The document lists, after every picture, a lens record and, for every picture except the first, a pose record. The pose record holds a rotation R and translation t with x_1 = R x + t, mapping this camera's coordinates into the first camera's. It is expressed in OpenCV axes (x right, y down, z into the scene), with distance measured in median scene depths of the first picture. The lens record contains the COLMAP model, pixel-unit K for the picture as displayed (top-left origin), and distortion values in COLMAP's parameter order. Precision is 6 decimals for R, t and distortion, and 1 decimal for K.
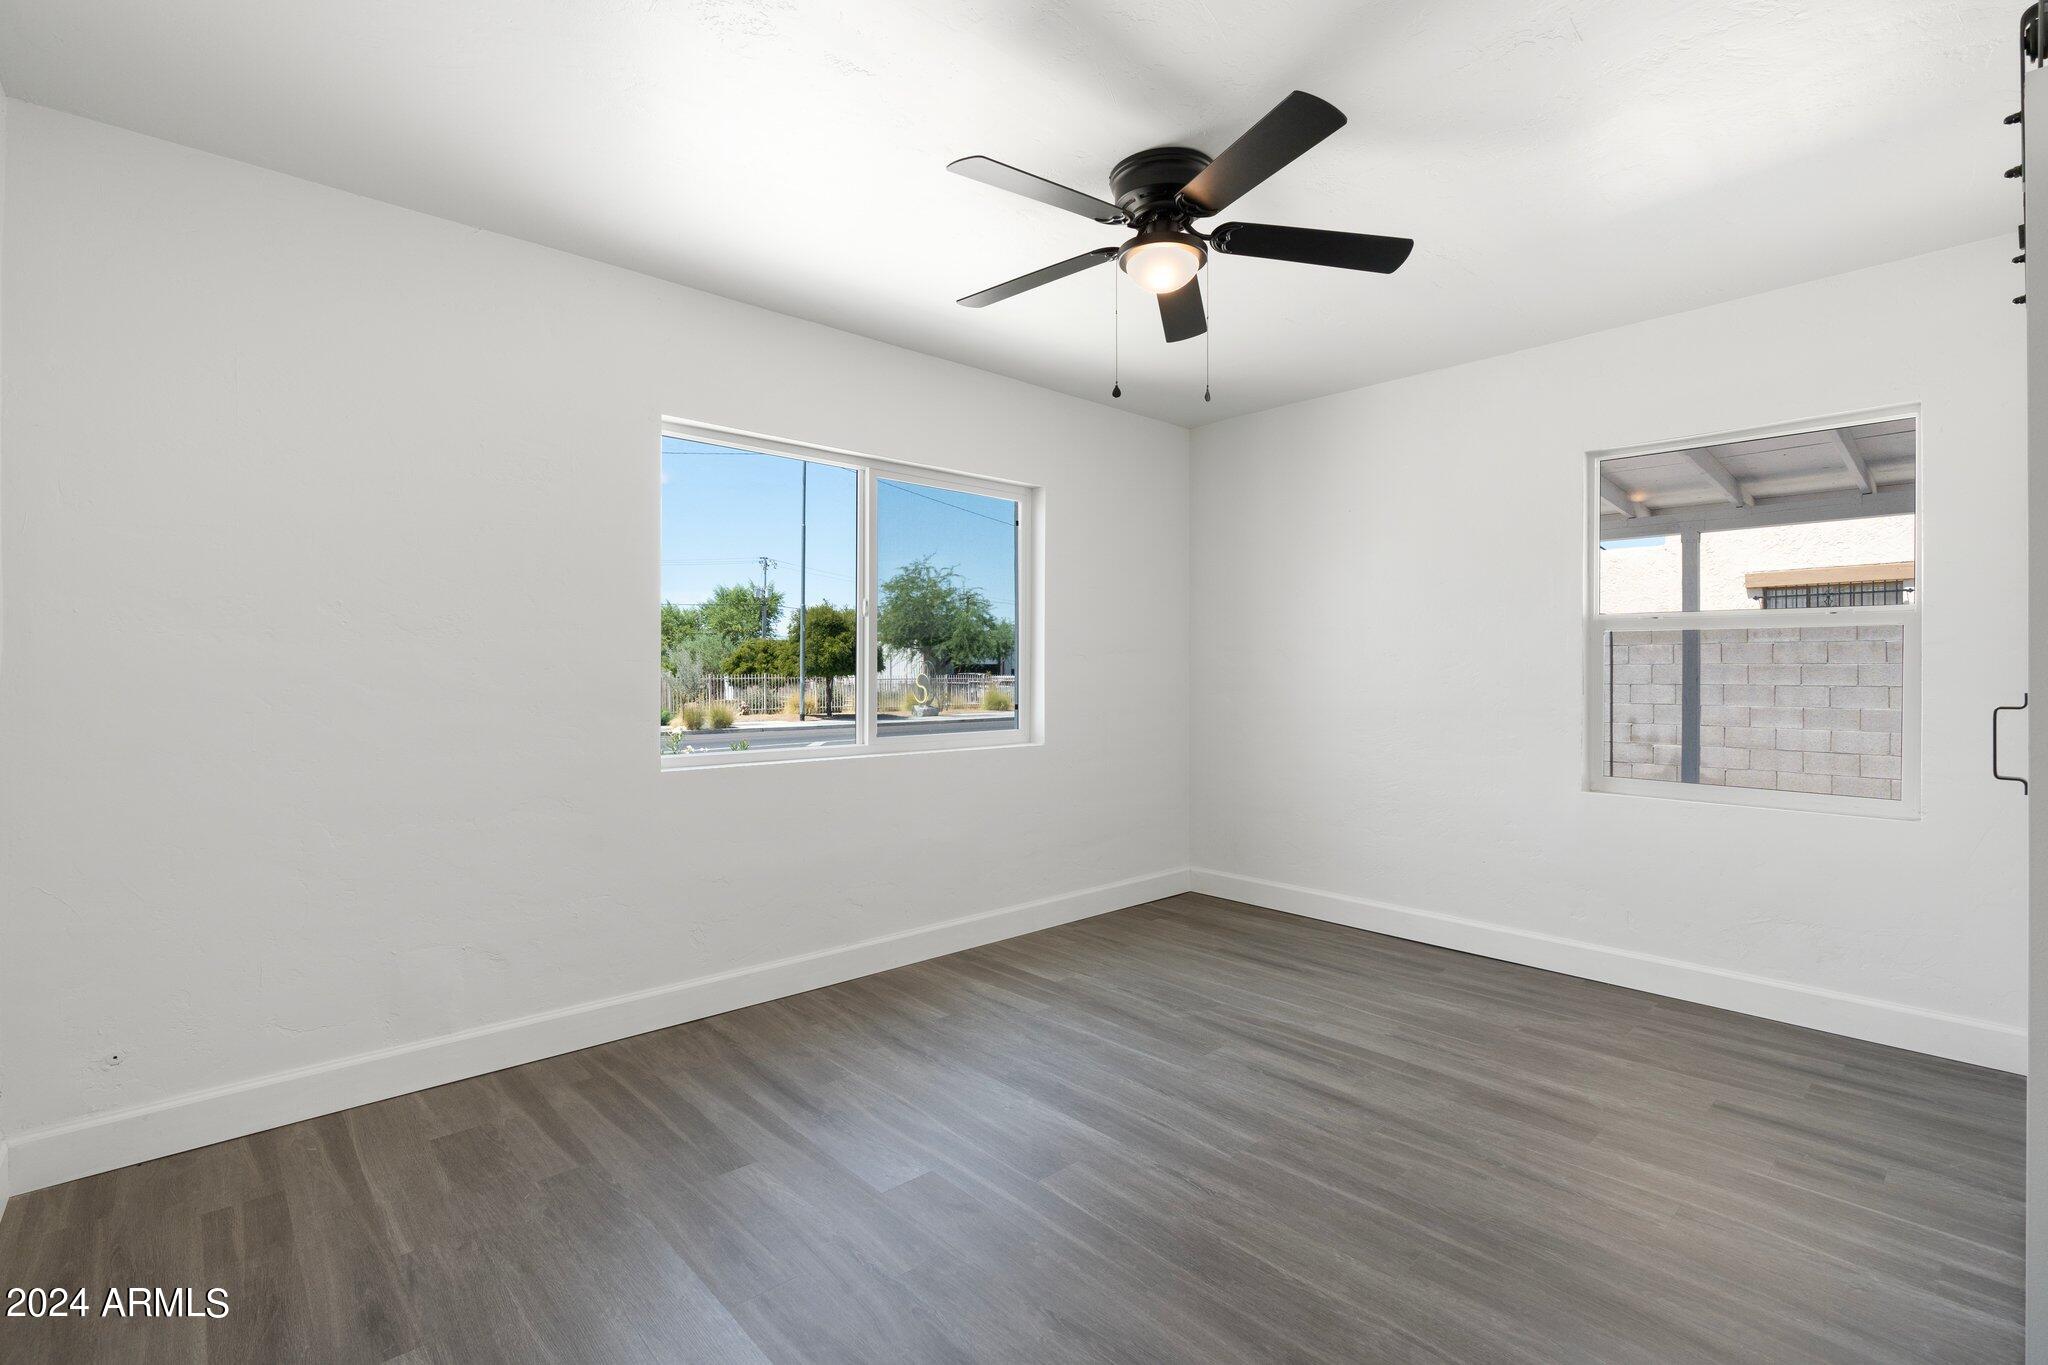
lens RADIAL K [[930.7, 0, 1024.9], [0, 930.7, 679.6], [0, 0, 1]] dist [-0.006874, 0.000797]
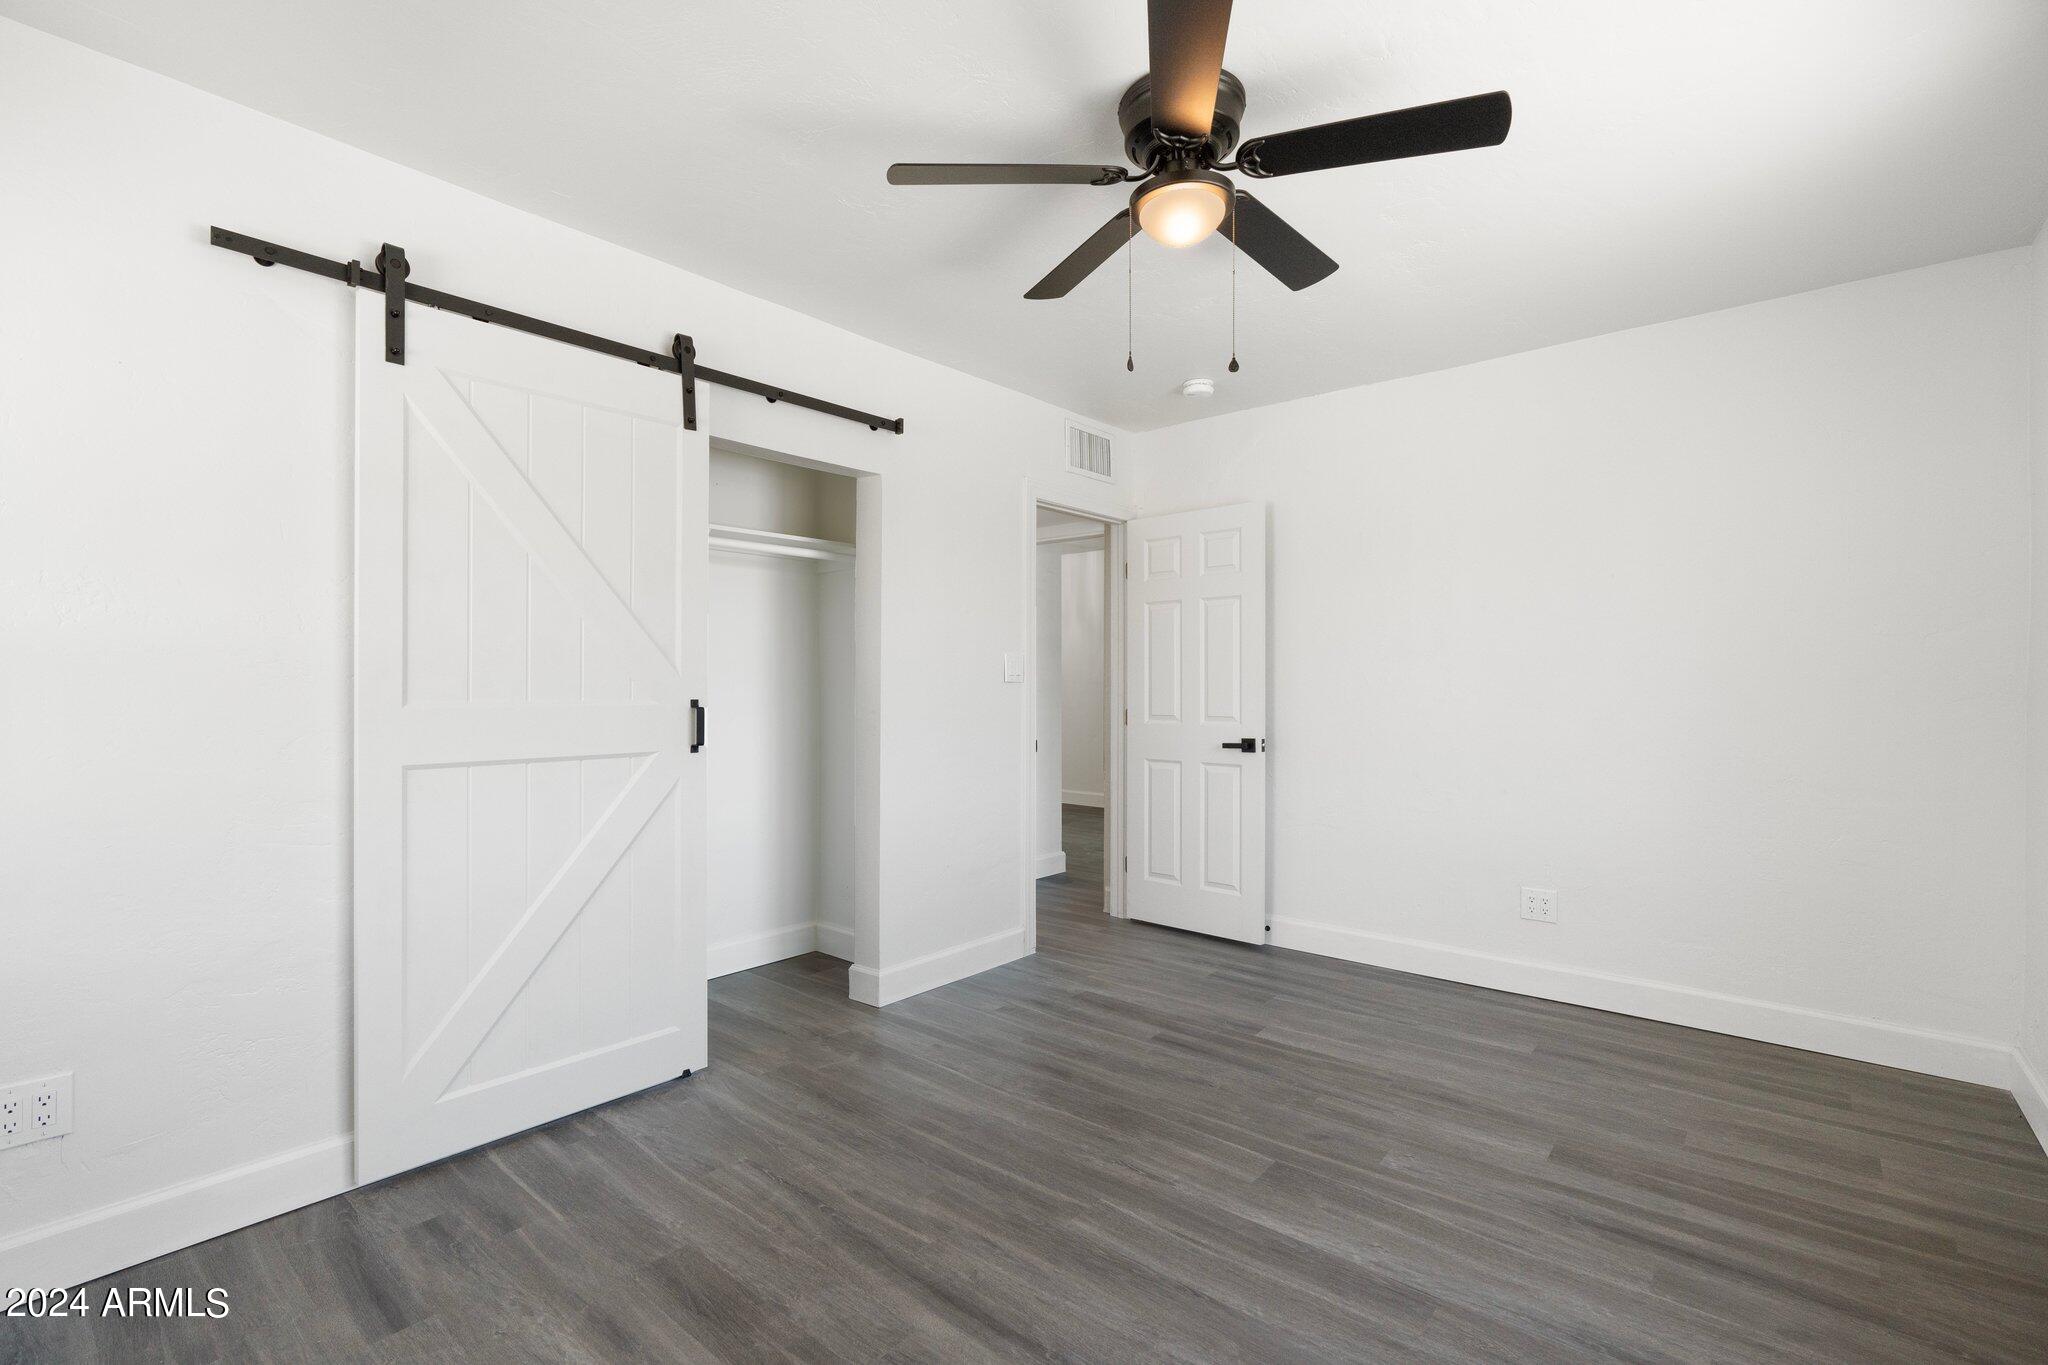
lens RADIAL K [[930.7, 0, 1029.4], [0, 930.7, 682.3], [0, 0, 1]] dist [-0.006874, 0.000797]
pose [[-0.991841, -0.002450, -0.127454, 0.422794], [-0.003210, 0.999978, 0.005759, -0.023635], [0.127437, 0.006121, -0.991828, 1.960419]]
